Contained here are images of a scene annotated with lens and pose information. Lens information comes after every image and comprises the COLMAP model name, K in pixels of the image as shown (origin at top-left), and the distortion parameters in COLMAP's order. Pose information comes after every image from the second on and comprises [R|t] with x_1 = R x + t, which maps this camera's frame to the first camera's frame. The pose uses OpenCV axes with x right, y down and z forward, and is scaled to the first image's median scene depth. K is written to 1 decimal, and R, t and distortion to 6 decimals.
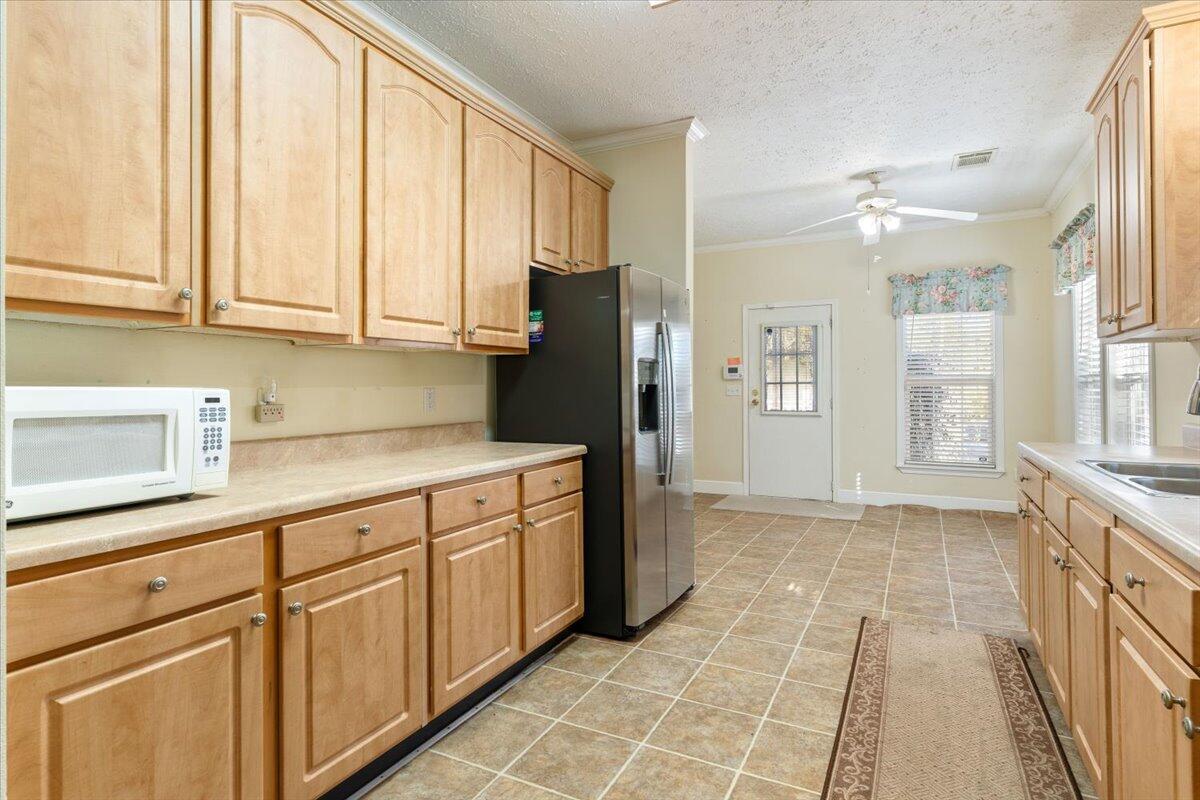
lens RADIAL K [[612.1, 0, 602.4], [0, 612.1, 385.6], [0, 0, 1]] dist [-0.002057, 0.003122]
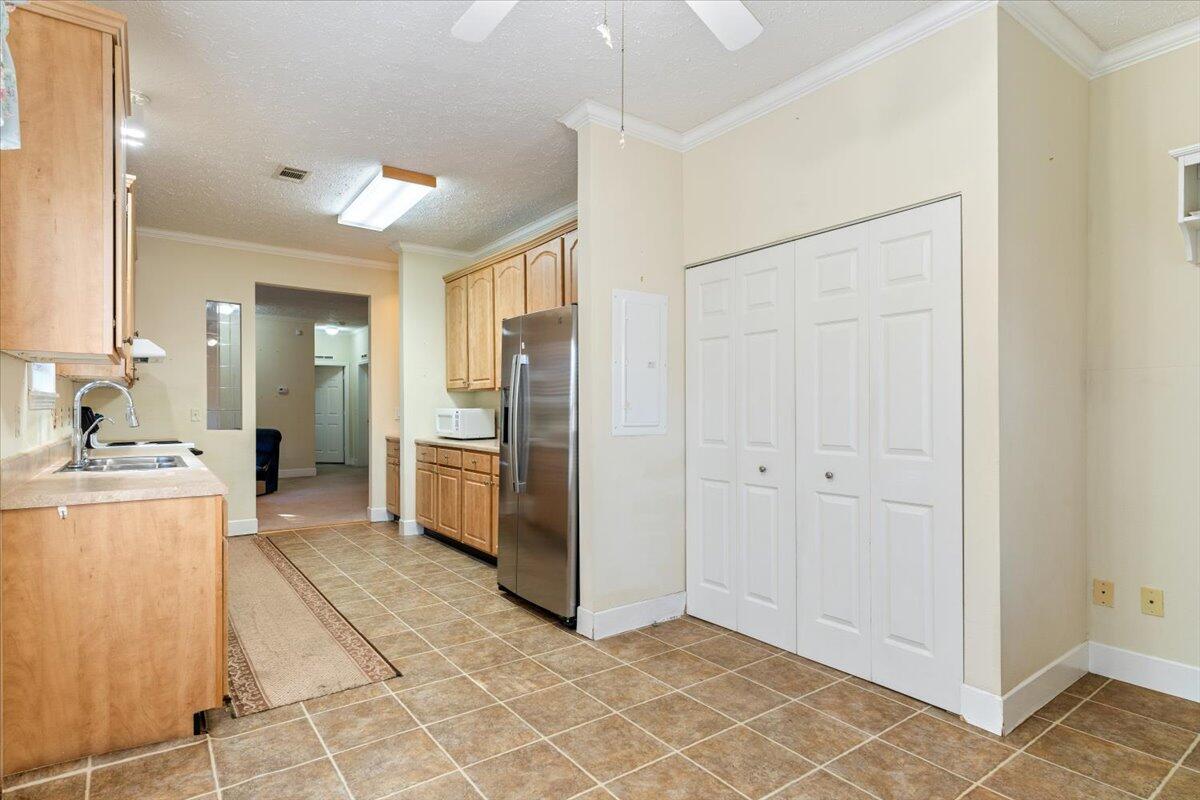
lens RADIAL K [[612.1, 0, 589.3], [0, 612.1, 403.0], [0, 0, 1]] dist [-0.002057, 0.003122]
pose [[-0.448478, 0.000560, -0.893794, 1.110142], [0.010414, 0.999935, -0.004599, -0.002078], [0.893733, -0.011370, -0.448454, 1.672997]]
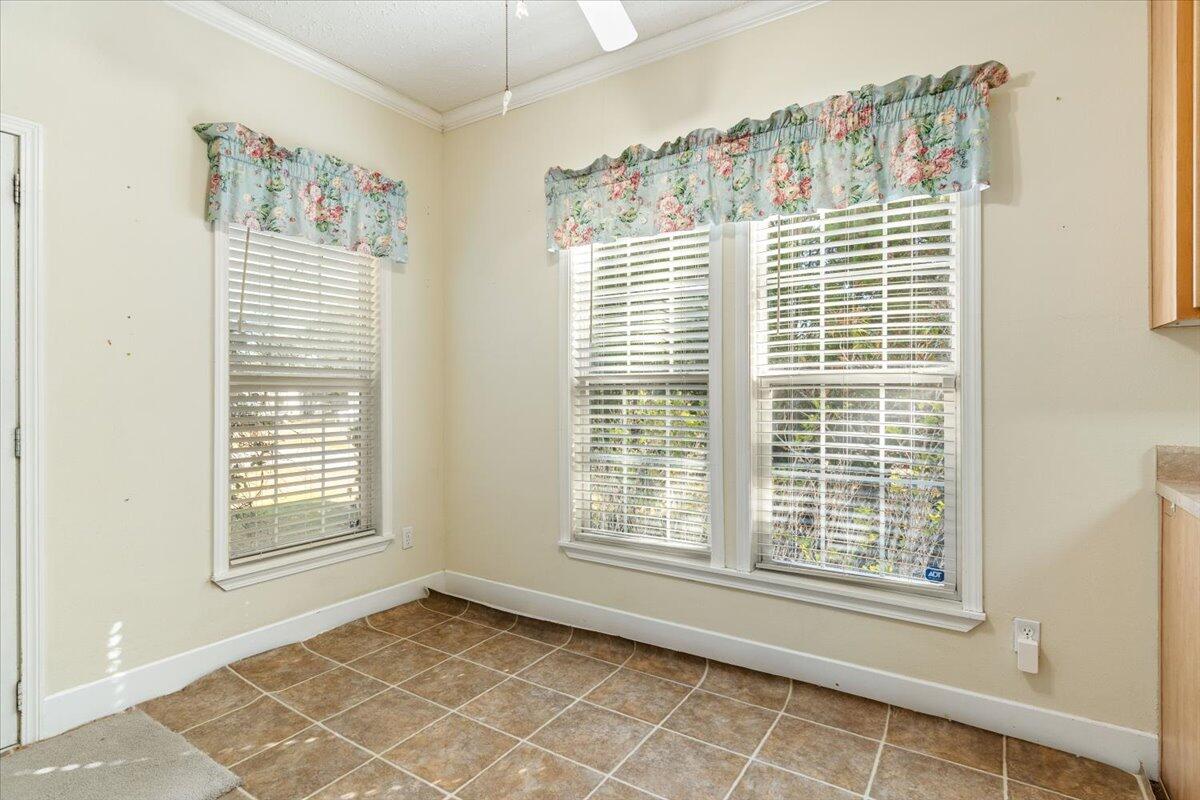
lens RADIAL K [[612.1, 0, 594.9], [0, 612.1, 392.3], [0, 0, 1]] dist [-0.002057, 0.003122]
pose [[0.100025, 0.002476, 0.994982, 0.167350], [-0.006075, 0.999980, -0.001877, 0.003043], [-0.994966, -0.005857, 0.100038, 1.354664]]
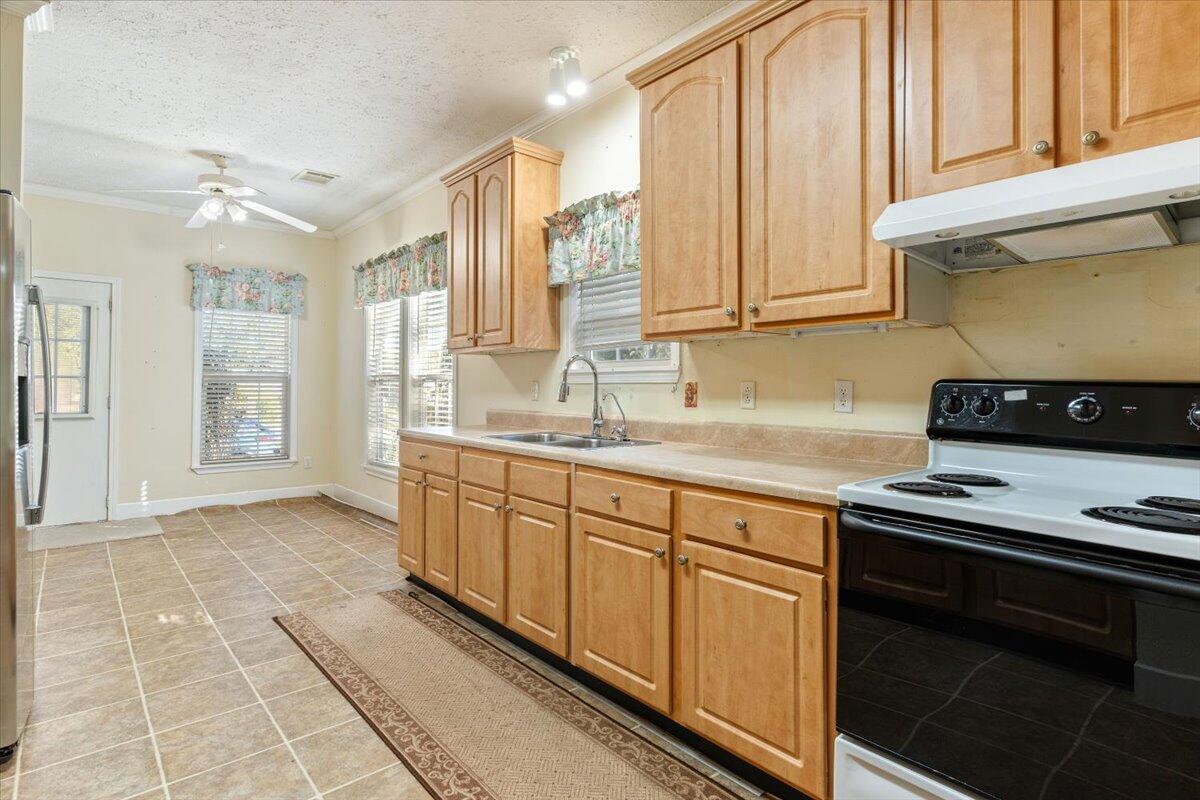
lens RADIAL K [[612.1, 0, 589.6], [0, 612.1, 373.6], [0, 0, 1]] dist [-0.002057, 0.003122]
pose [[0.378825, 0.024863, 0.925134, -0.302785], [-0.009756, 0.999691, -0.022872, 0.006103], [-0.925417, -0.000361, 0.378950, 0.166719]]
